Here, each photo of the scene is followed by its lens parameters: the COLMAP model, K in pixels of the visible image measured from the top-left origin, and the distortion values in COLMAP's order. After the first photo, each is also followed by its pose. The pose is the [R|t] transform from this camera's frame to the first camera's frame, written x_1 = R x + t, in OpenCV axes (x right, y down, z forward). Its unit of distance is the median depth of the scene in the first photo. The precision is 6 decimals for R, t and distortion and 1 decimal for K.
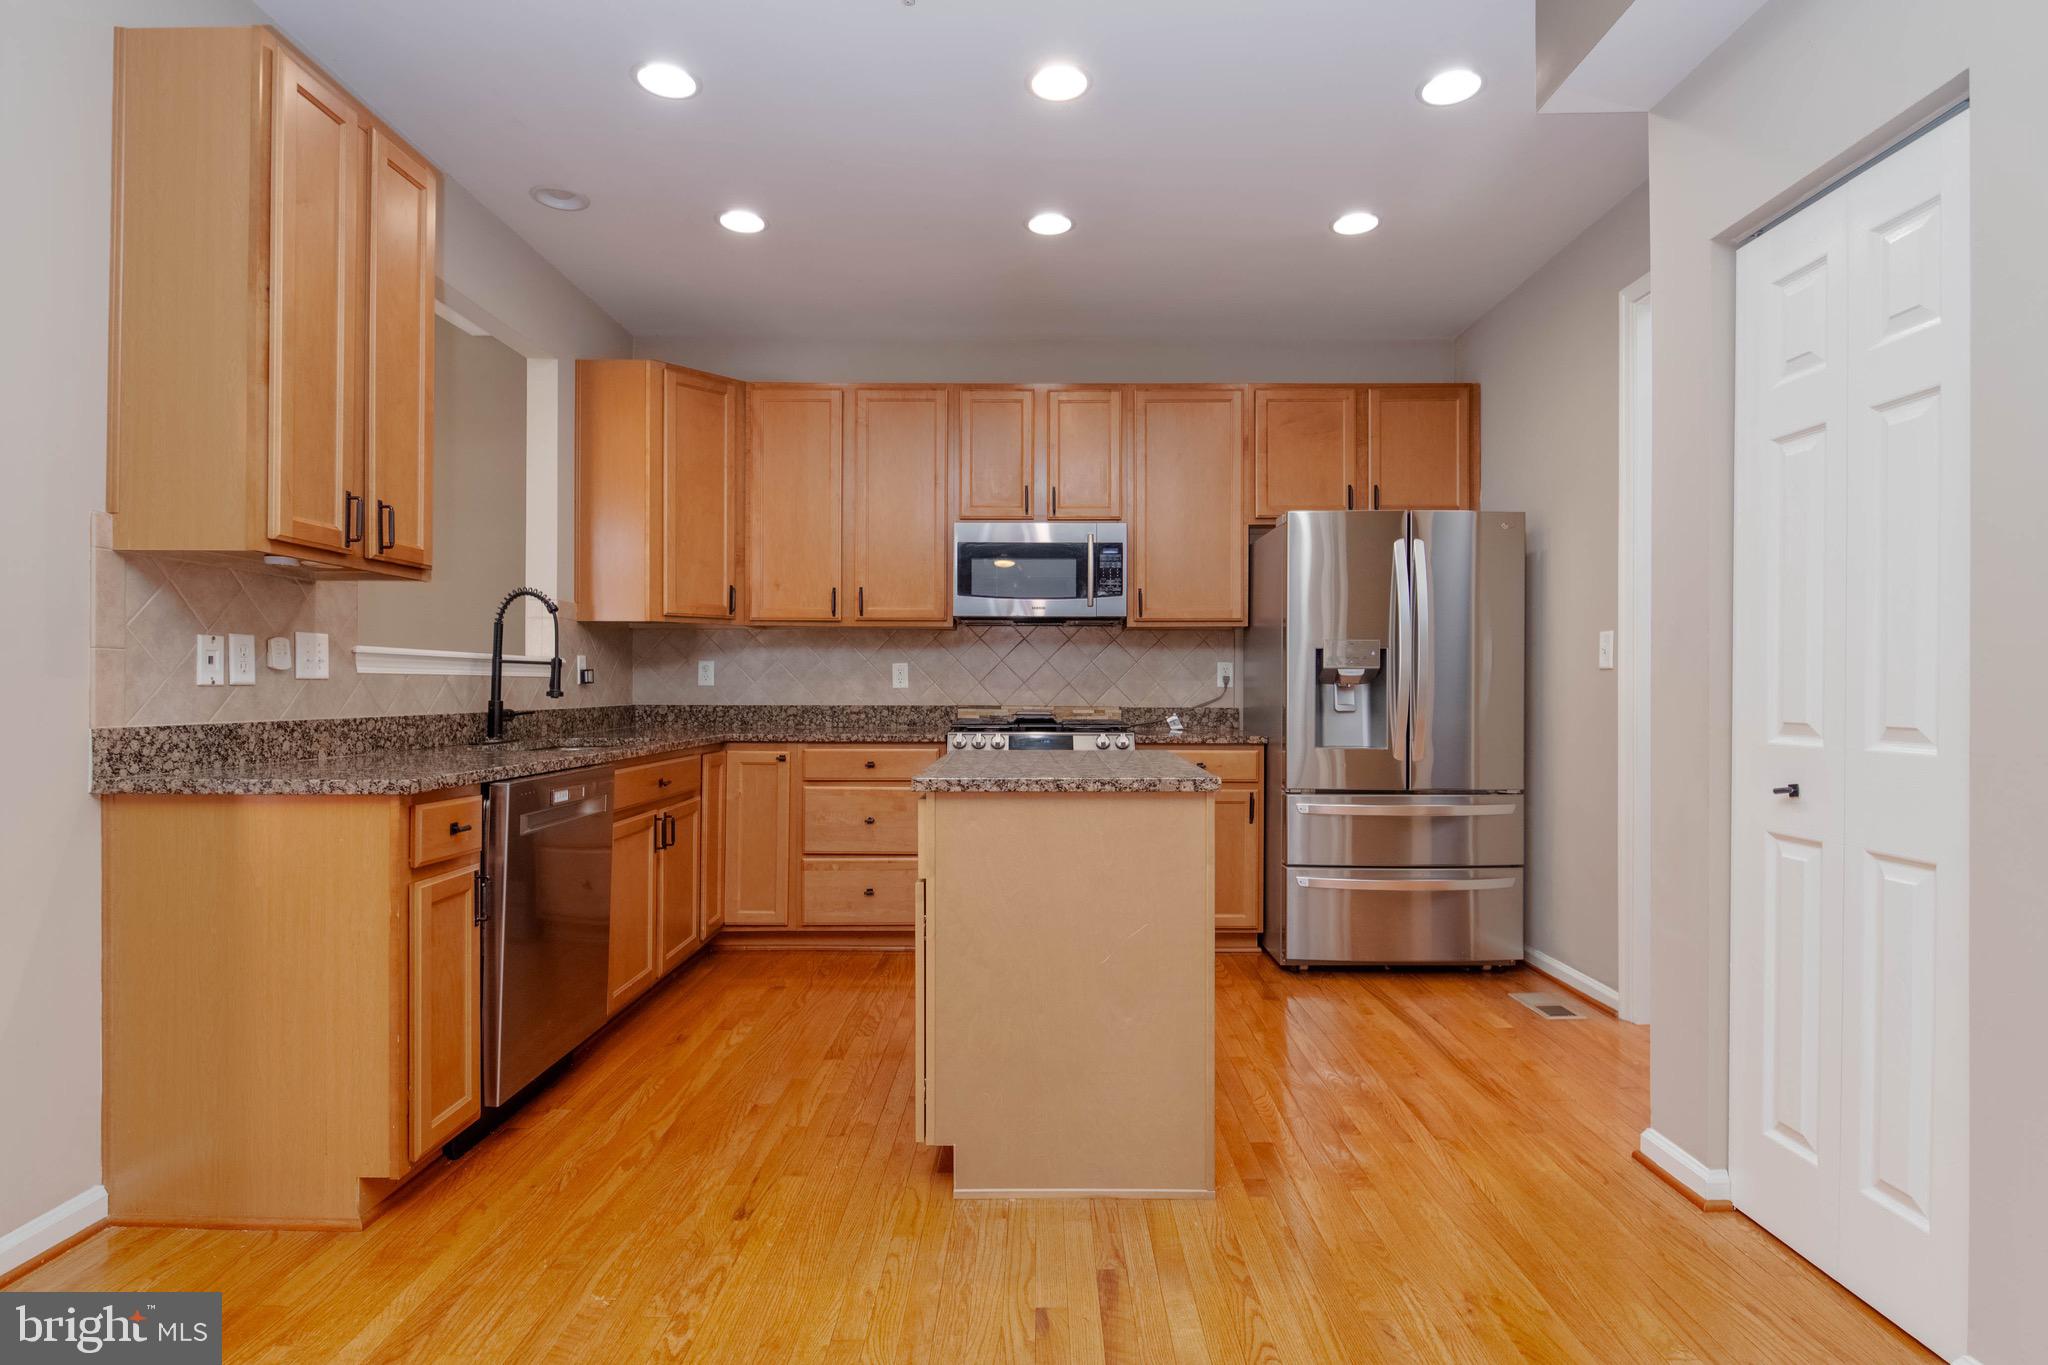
lens RADIAL K [[1037.1, 0, 1018.3], [0, 1037.1, 680.6], [0, 0, 1]] dist [0.001989, -0.000267]
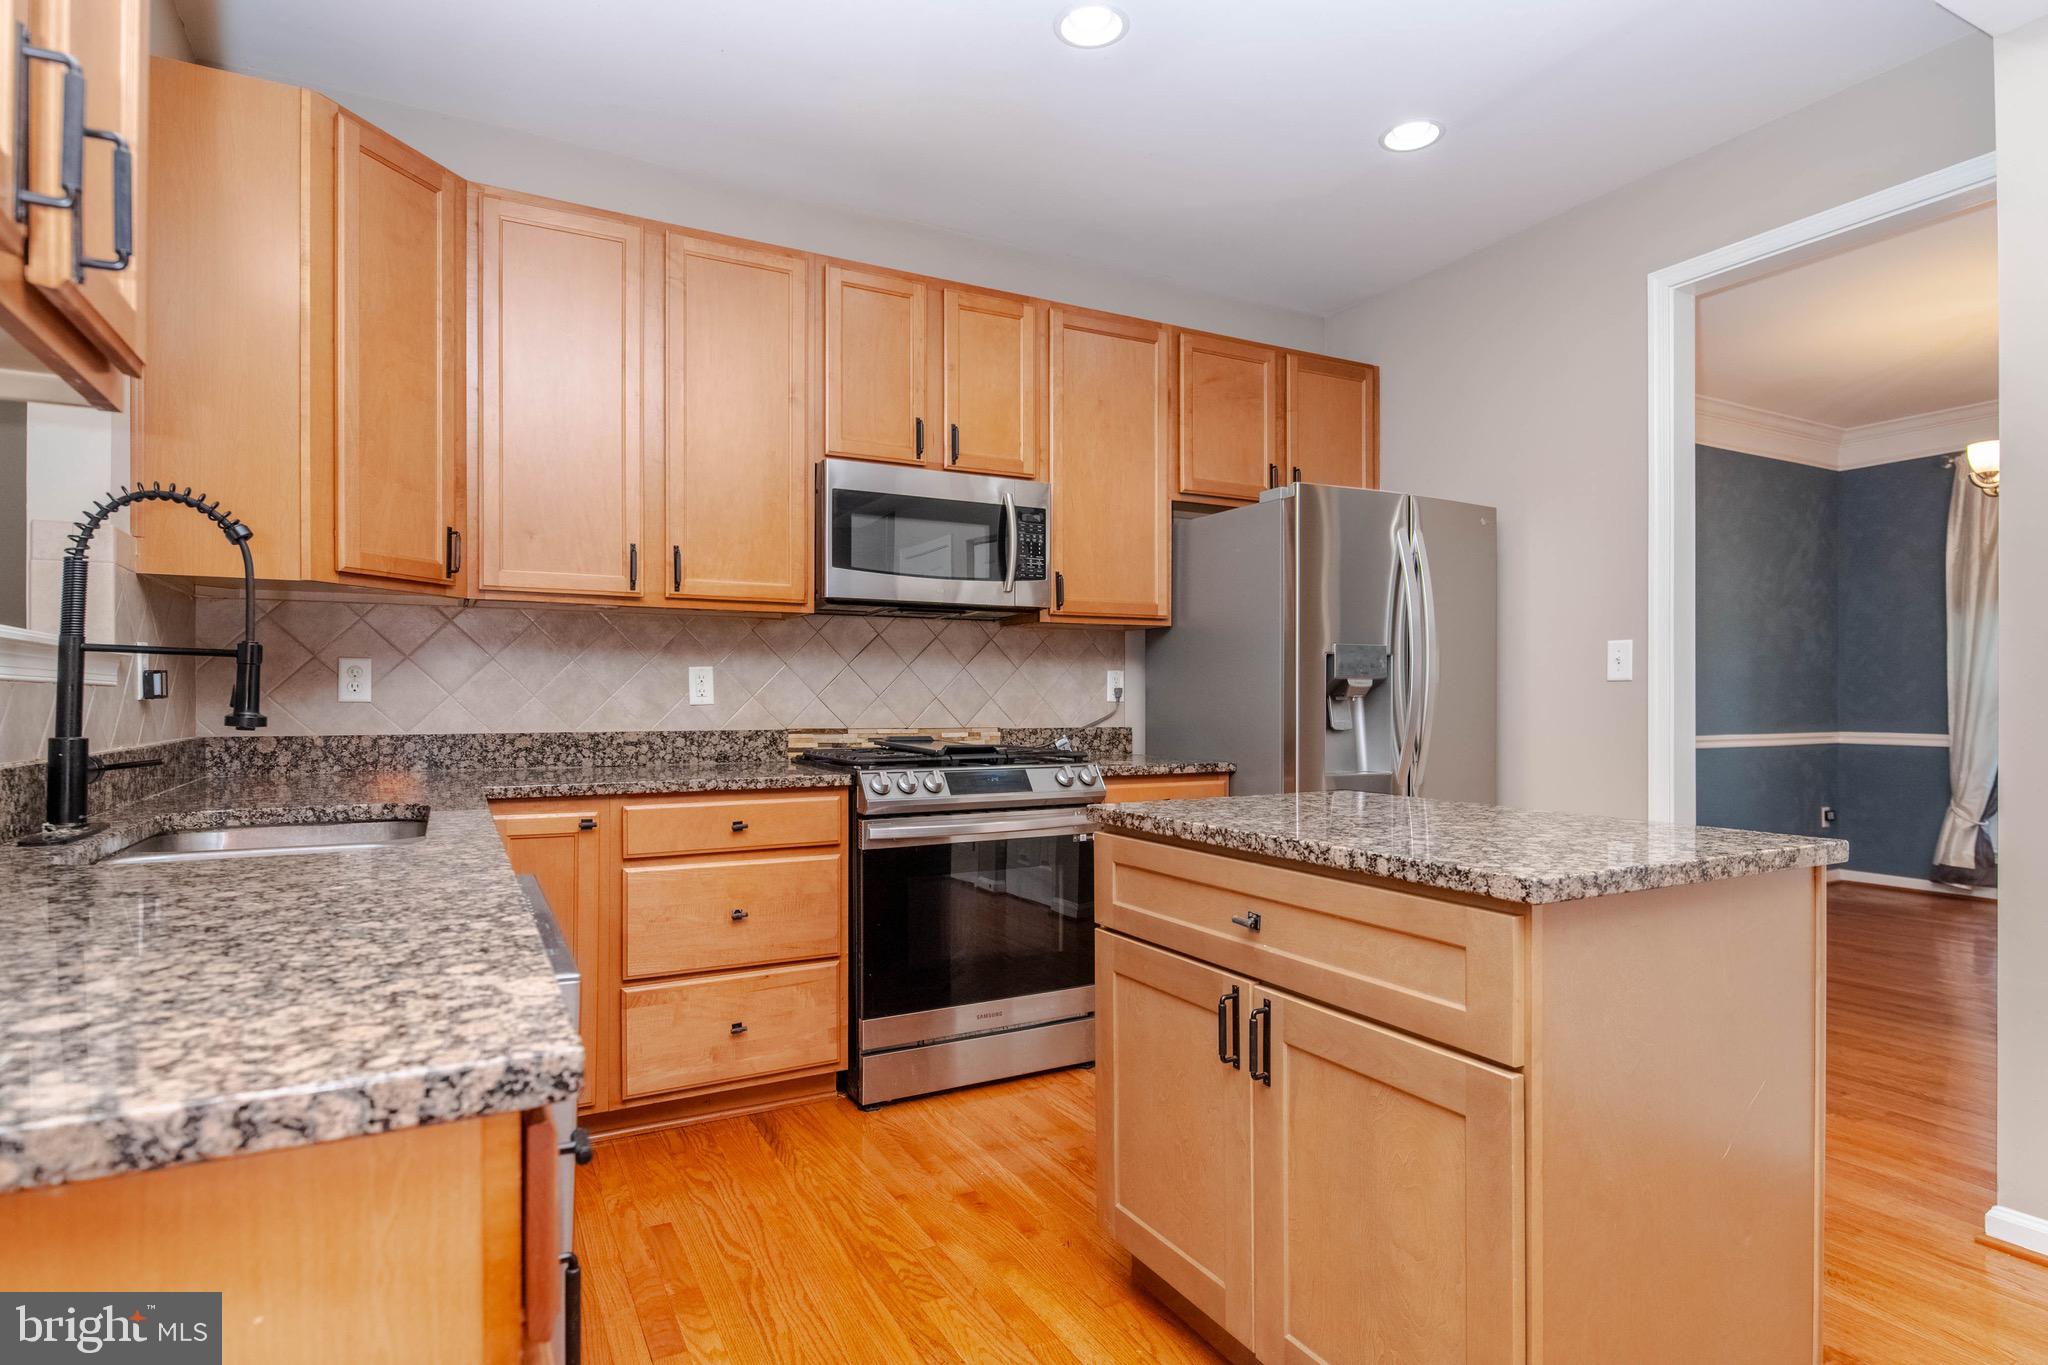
lens RADIAL K [[1084.8, 0, 1027.1], [0, 1084.8, 699.0], [0, 0, 1]] dist [-0.000249, 0.000310]
pose [[0.875815, -0.002109, 0.482642, -0.308555], [-0.000058, 0.999990, 0.004475, 0.000774], [-0.482647, -0.003948, 0.875806, 0.340602]]
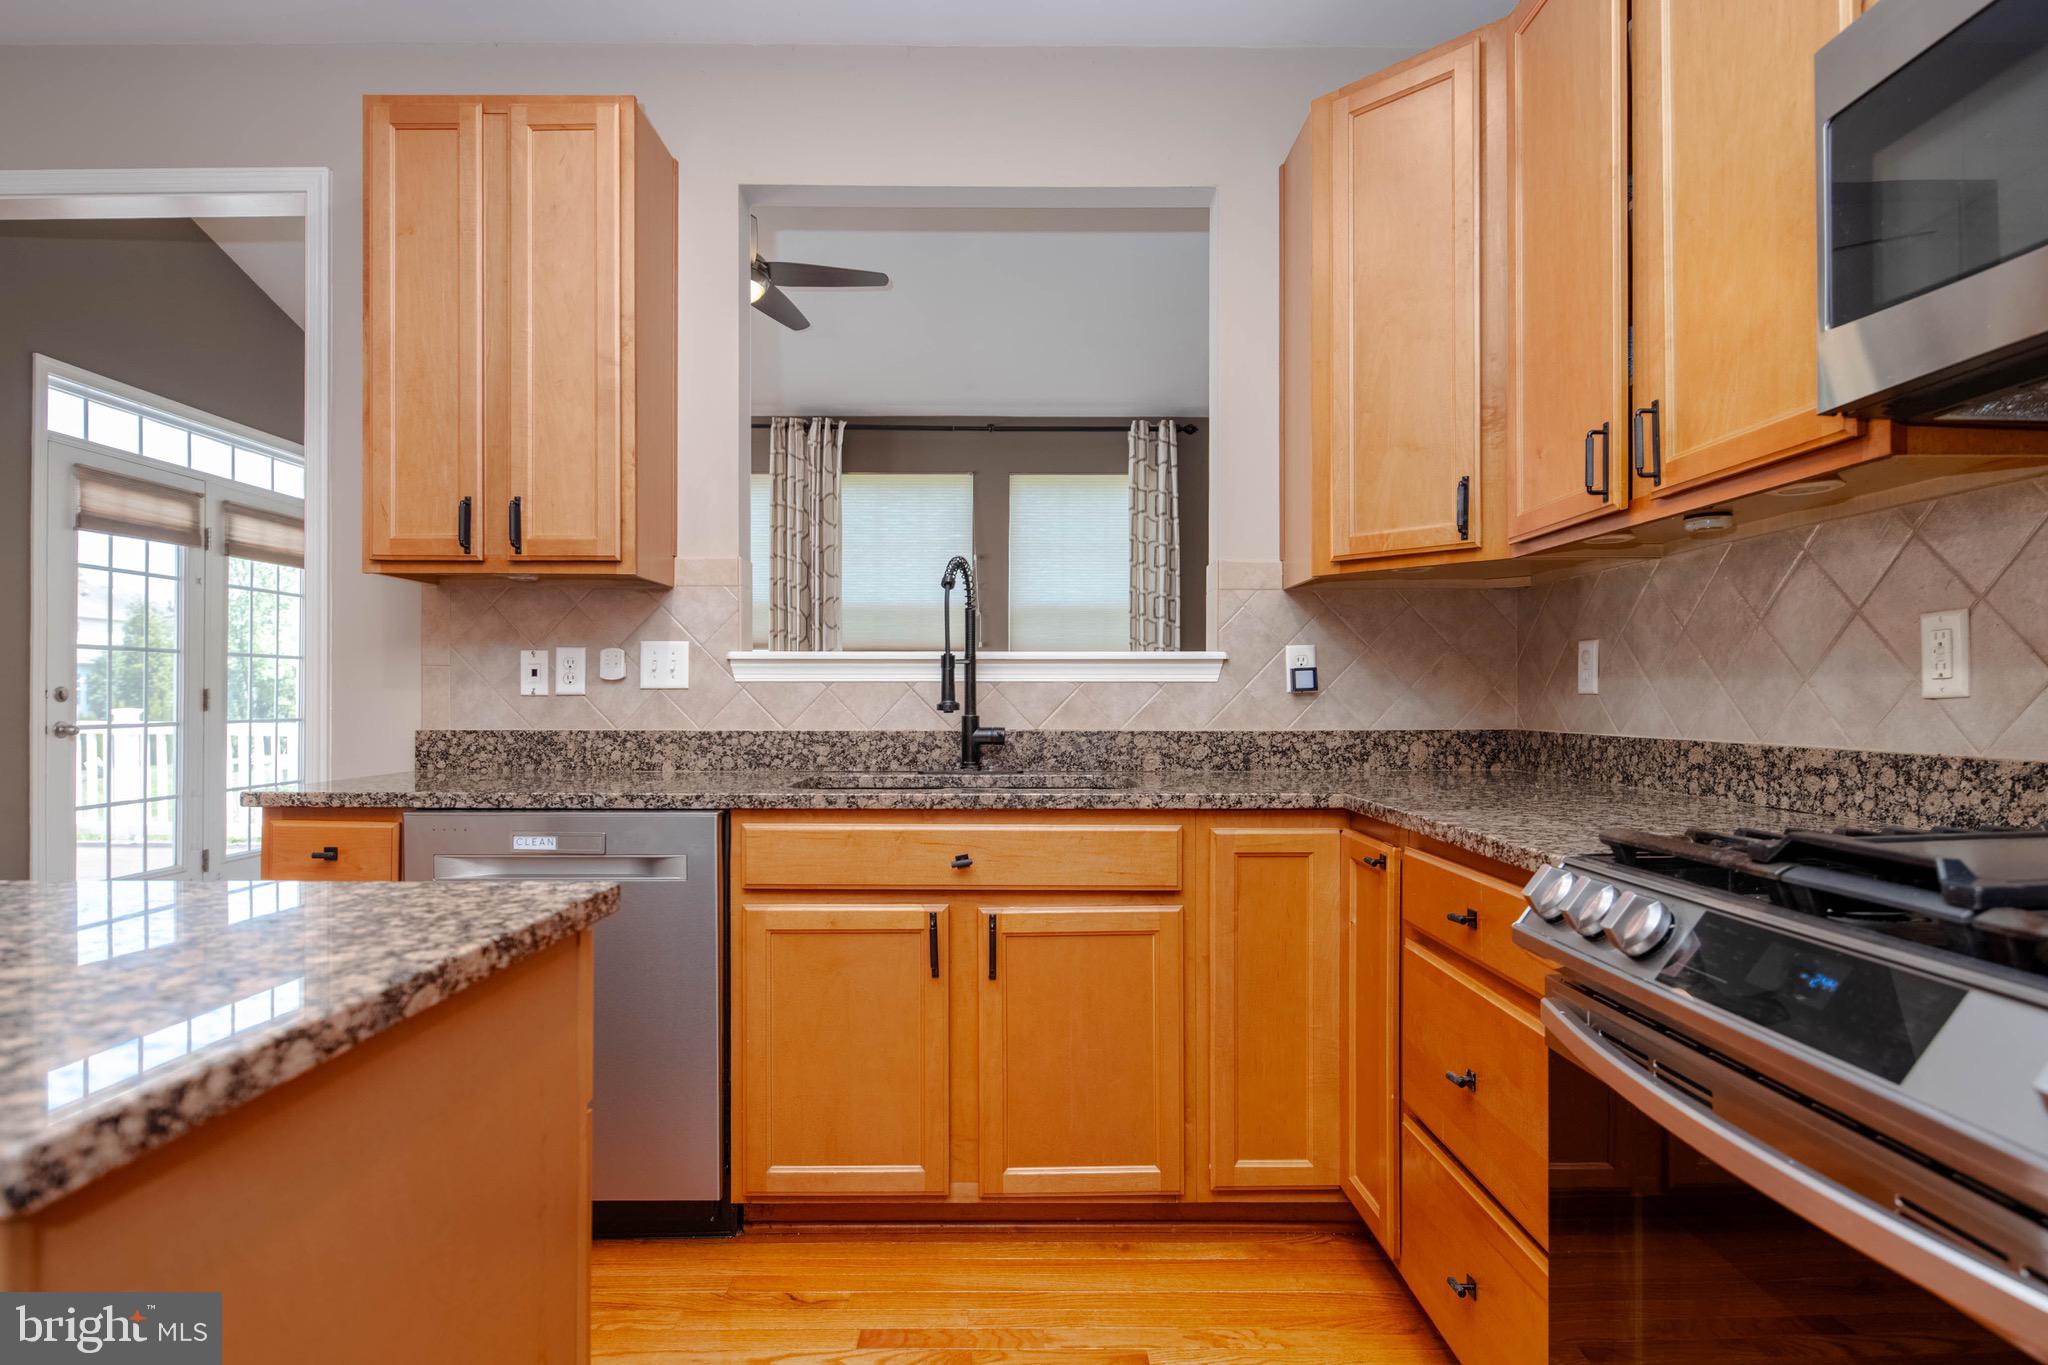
lens RADIAL K [[1084.8, 0, 1013.8], [0, 1084.8, 691.1], [0, 0, 1]] dist [-0.000249, 0.000310]
pose [[0.023497, -0.008513, -0.999688, 0.219033], [0.006231, 0.999946, -0.008369, 0.007363], [0.999704, -0.006032, 0.023549, 0.845056]]
